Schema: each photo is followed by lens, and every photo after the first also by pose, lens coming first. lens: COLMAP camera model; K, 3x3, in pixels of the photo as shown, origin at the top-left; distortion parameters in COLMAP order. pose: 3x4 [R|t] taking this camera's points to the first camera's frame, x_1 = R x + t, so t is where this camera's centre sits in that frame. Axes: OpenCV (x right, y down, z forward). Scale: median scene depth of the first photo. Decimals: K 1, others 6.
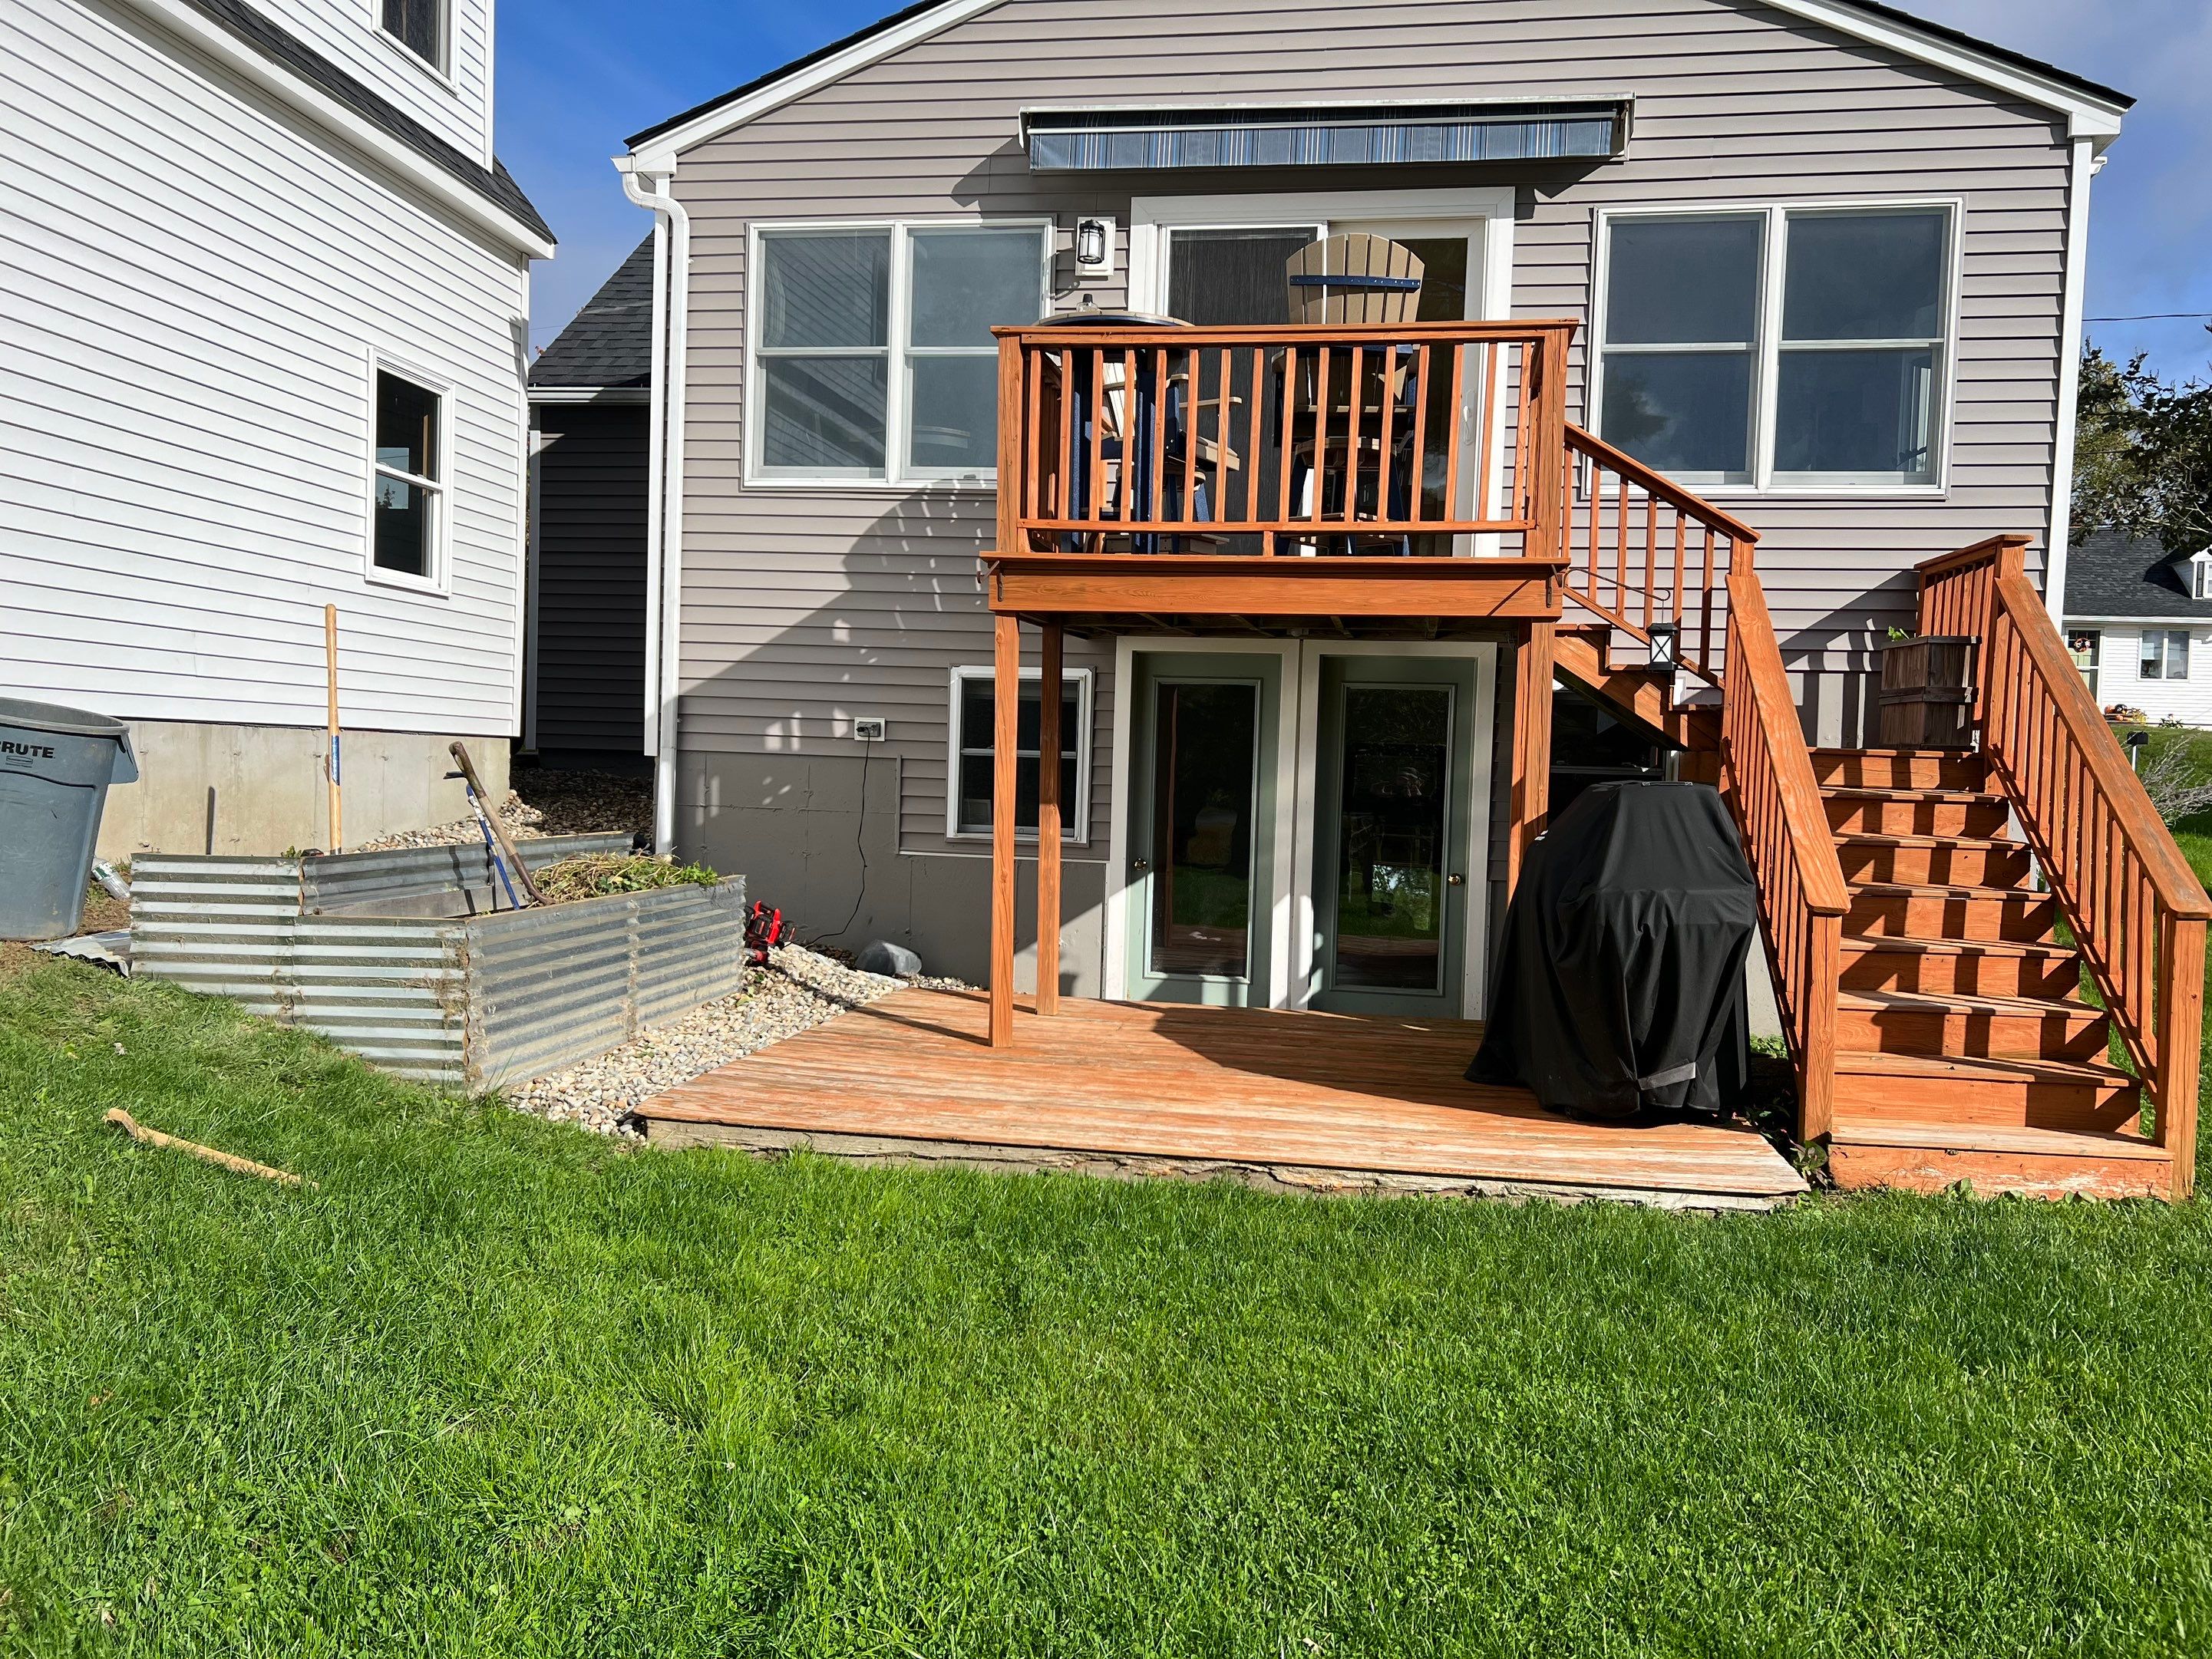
lens RADIAL K [[1659.6, 0, 1117.8], [0, 1659.6, 822.4], [0, 0, 1]] dist [0.063961, -0.075965]
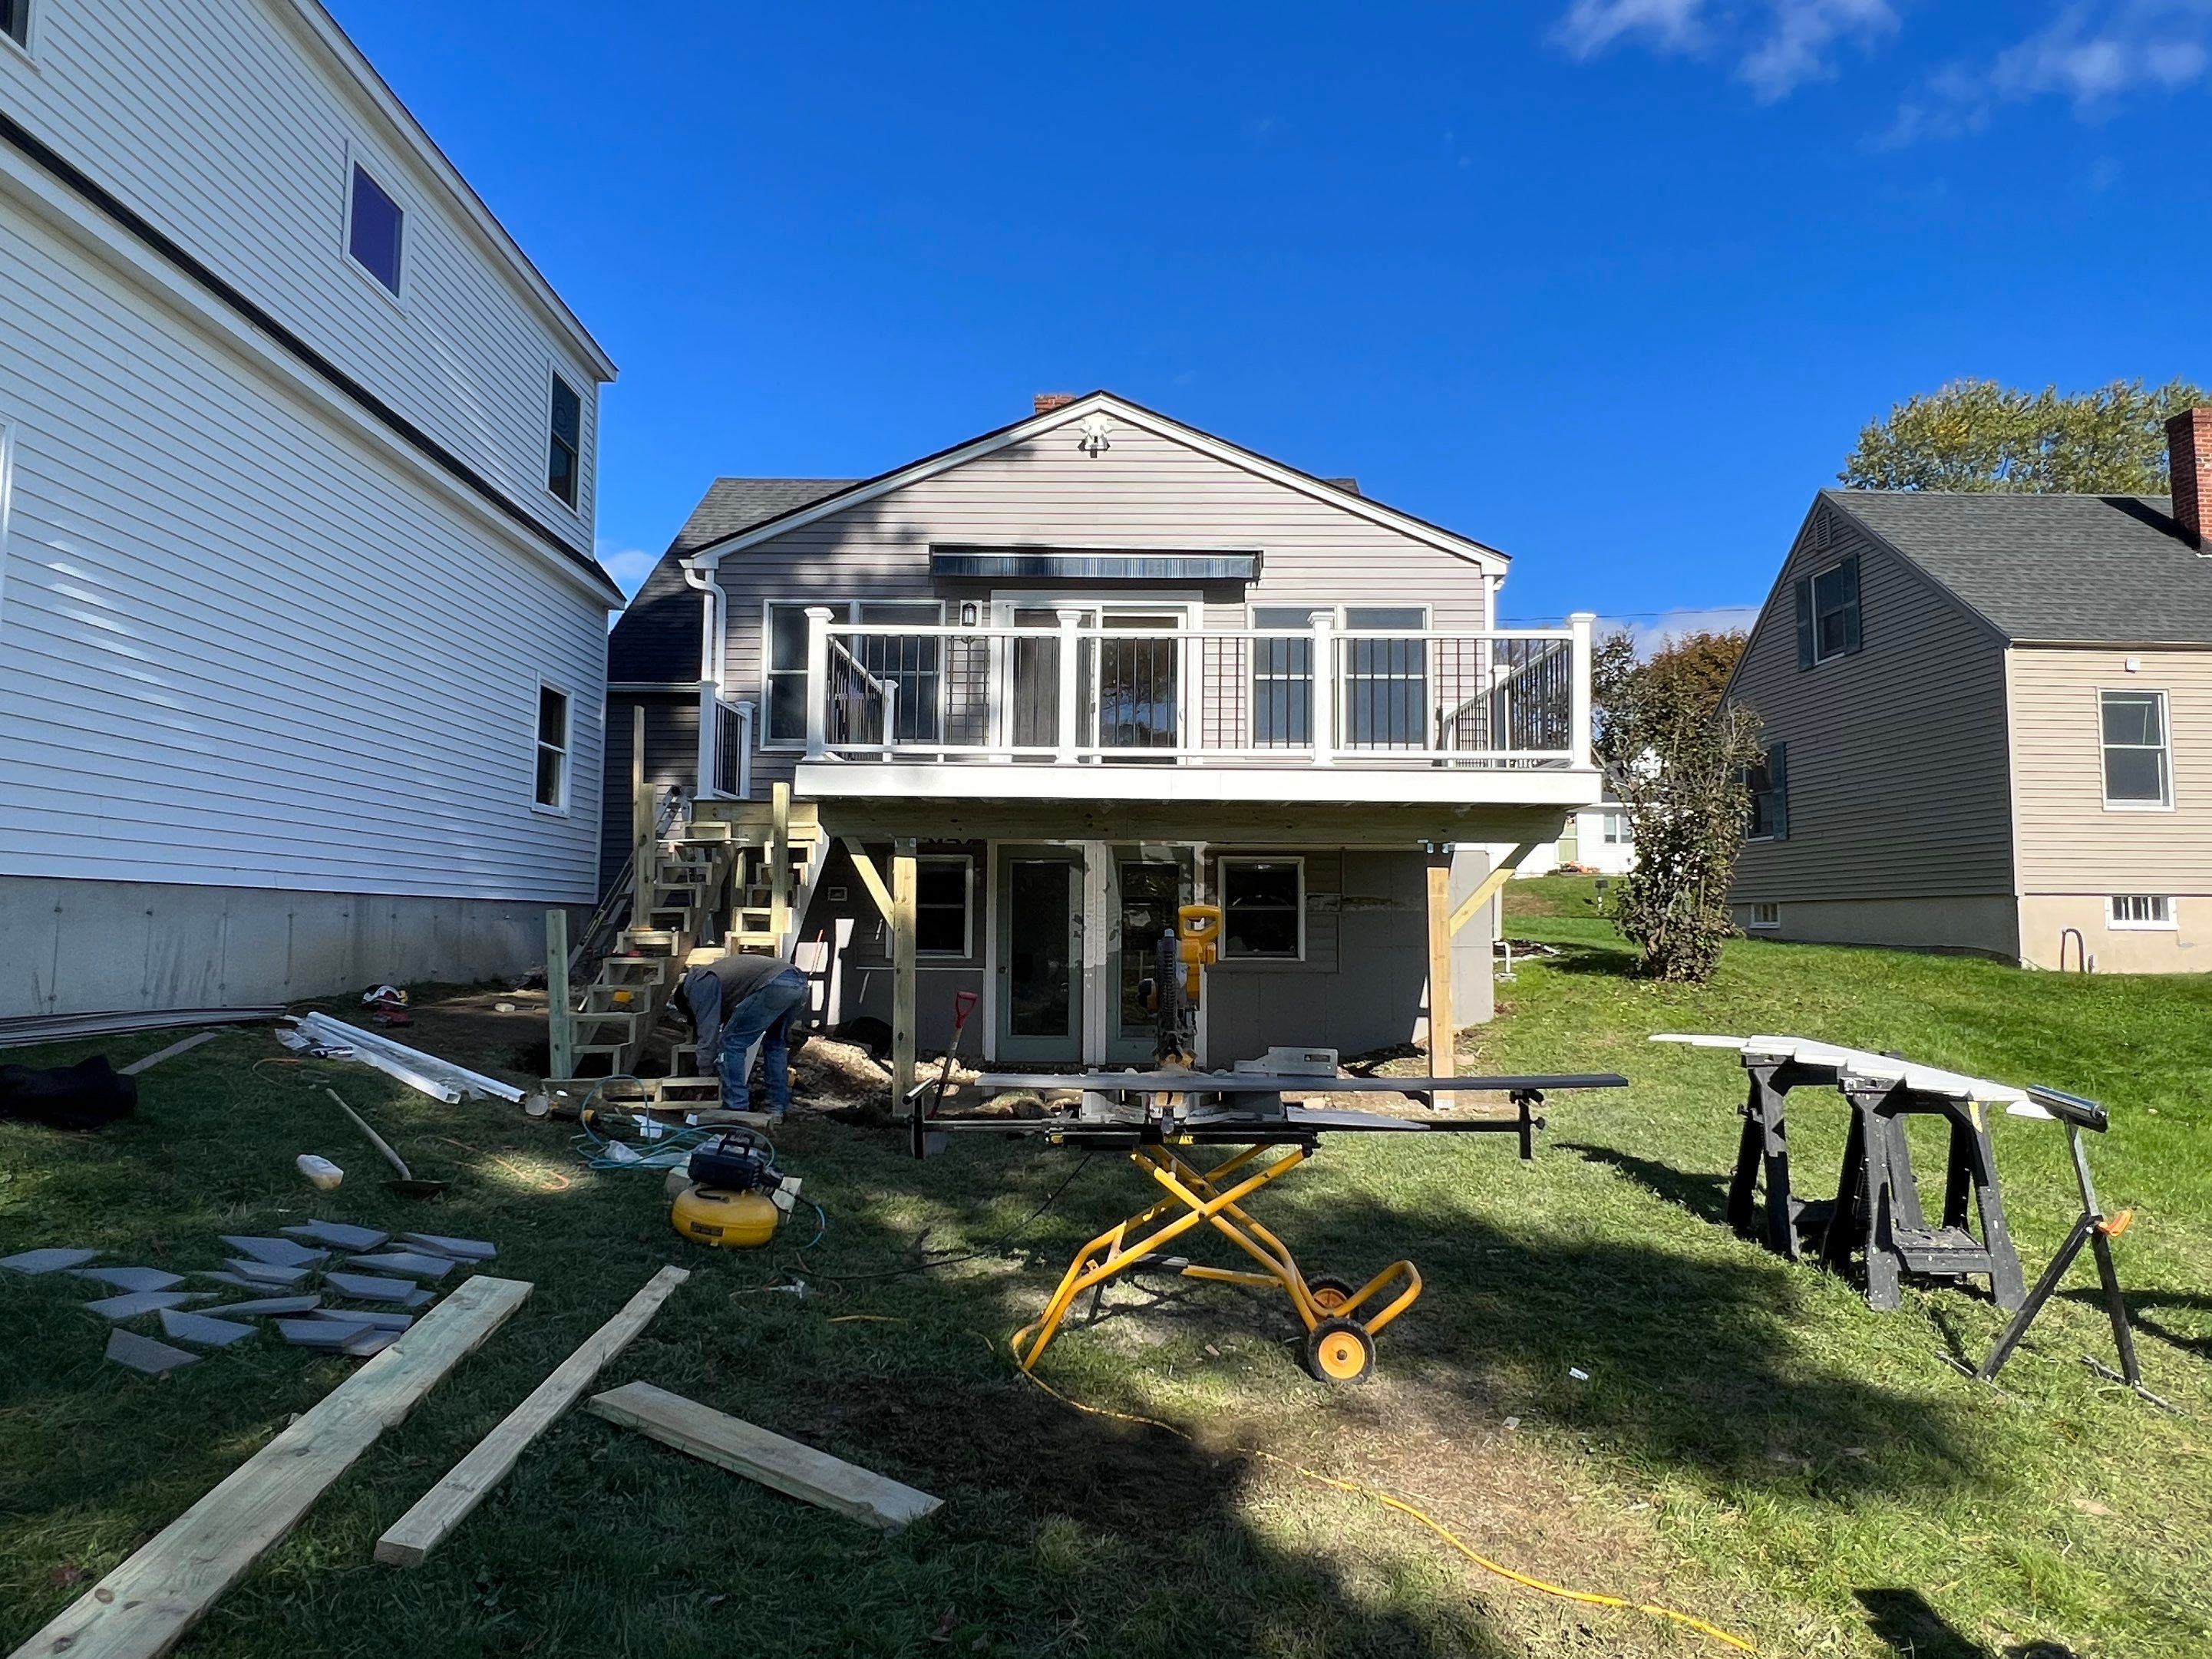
lens RADIAL K [[1267.9, 0, 1120.0], [0, 1267.9, 831.1], [0, 0, 1]] dist [0.003336, -0.000176]
pose [[0.987358, -0.016125, 0.157684, -0.071801], [0.031925, 0.994655, -0.098191, 0.015272], [-0.155258, 0.101984, 0.982596, -0.305799]]
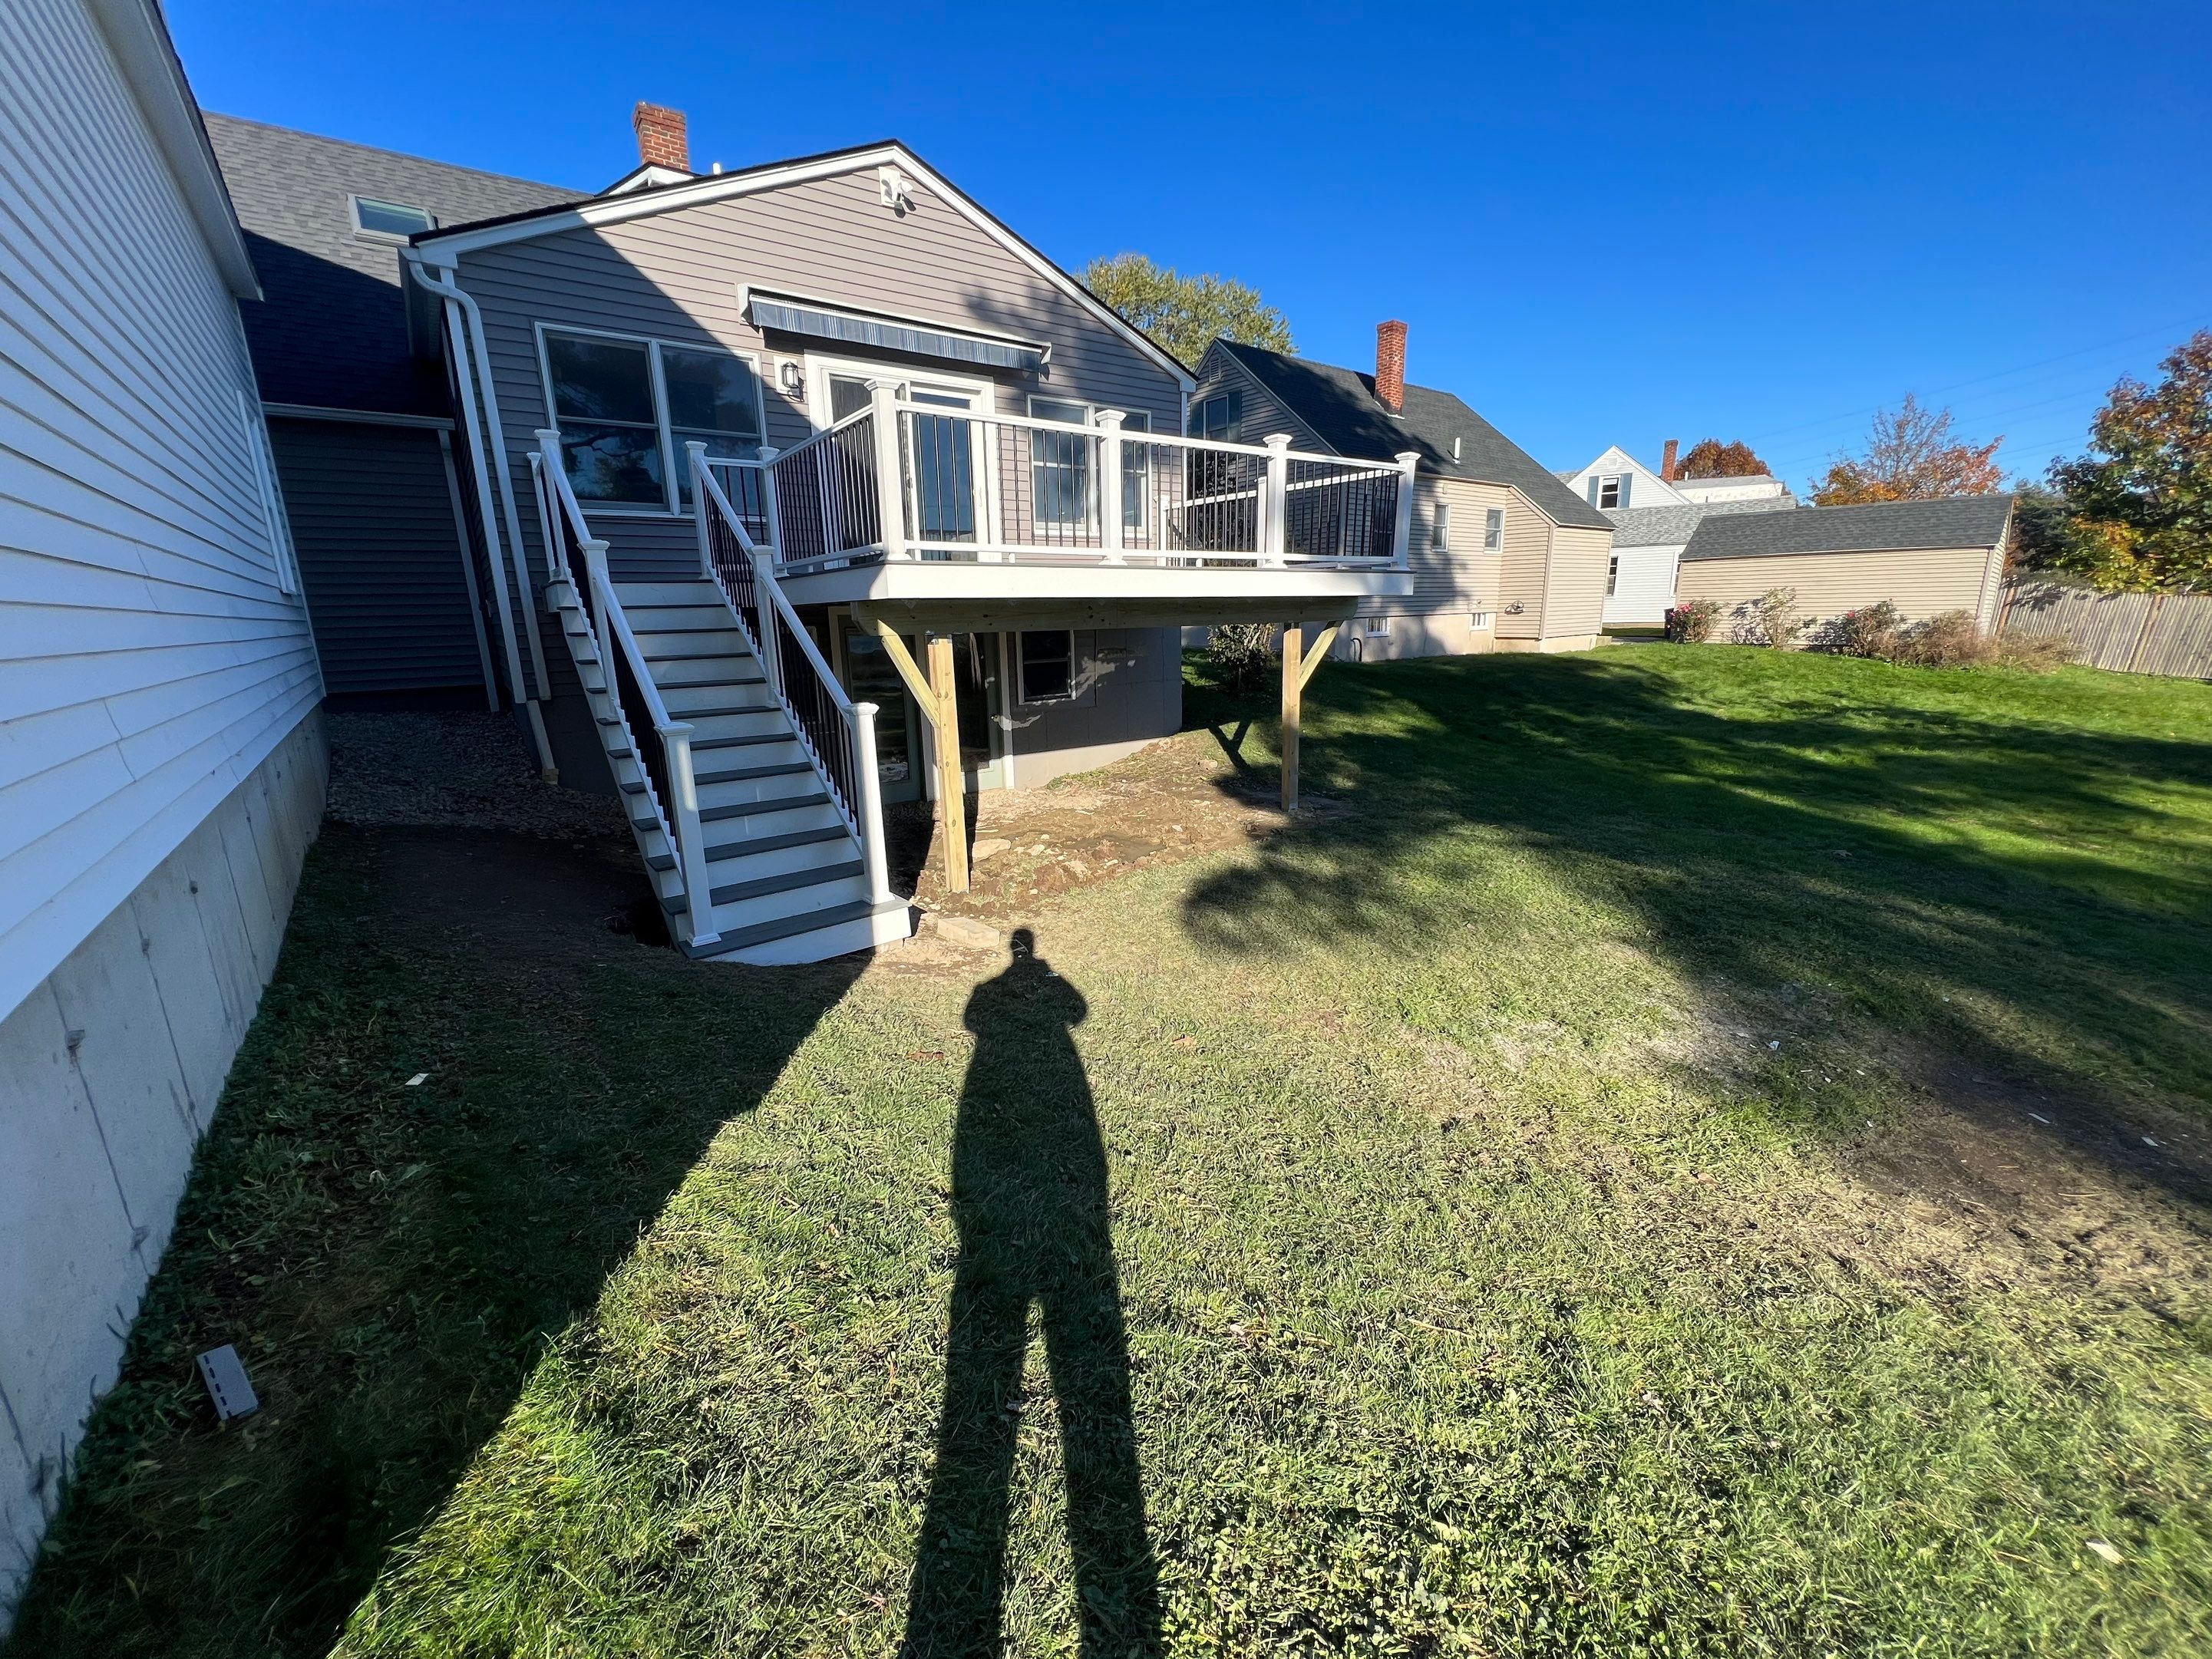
lens RADIAL K [[891.0, 0, 1102.2], [0, 891.0, 820.6], [0, 0, 1]] dist [0.000876, -0.000234]
pose [[0.693195, -0.213159, 0.688509, -0.511139], [0.074292, 0.971310, 0.225915, -0.083260], [-0.716911, -0.105452, 0.689143, 0.091569]]
